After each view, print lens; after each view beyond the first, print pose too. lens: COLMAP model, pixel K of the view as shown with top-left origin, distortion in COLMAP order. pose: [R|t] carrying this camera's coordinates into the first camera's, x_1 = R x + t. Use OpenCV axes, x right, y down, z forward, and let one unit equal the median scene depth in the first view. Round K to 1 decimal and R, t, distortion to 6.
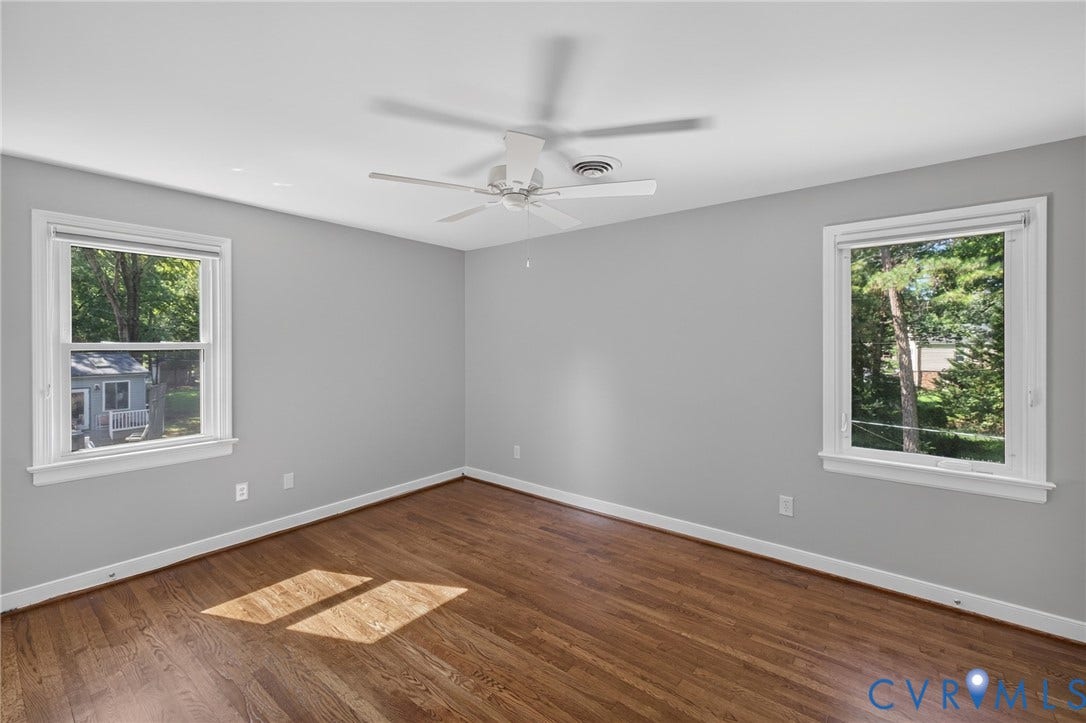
lens RADIAL K [[454.0, 0, 538.8], [0, 454.0, 354.3], [0, 0, 1]] dist [0.002050, -0.000122]
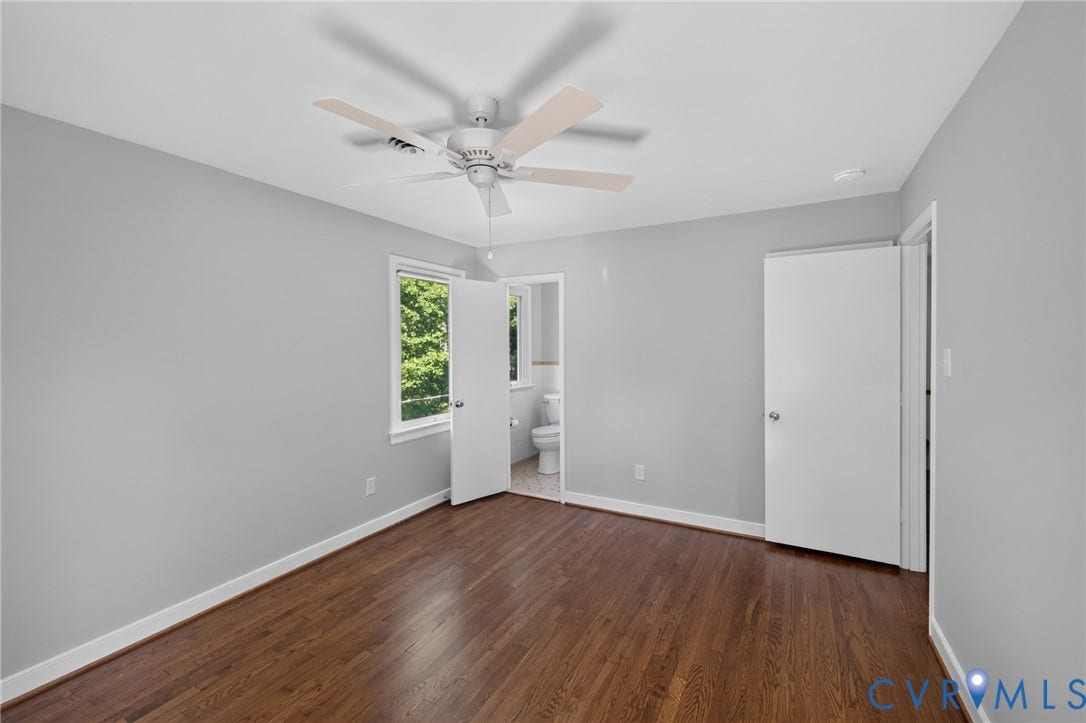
lens RADIAL K [[454.0, 0, 540.3], [0, 454.0, 356.8], [0, 0, 1]] dist [0.002050, -0.000122]
pose [[-0.180739, -0.020718, 0.983313, -0.716820], [0.023734, 0.999395, 0.025419, -0.016409], [-0.983245, 0.027932, -0.180138, 0.830944]]
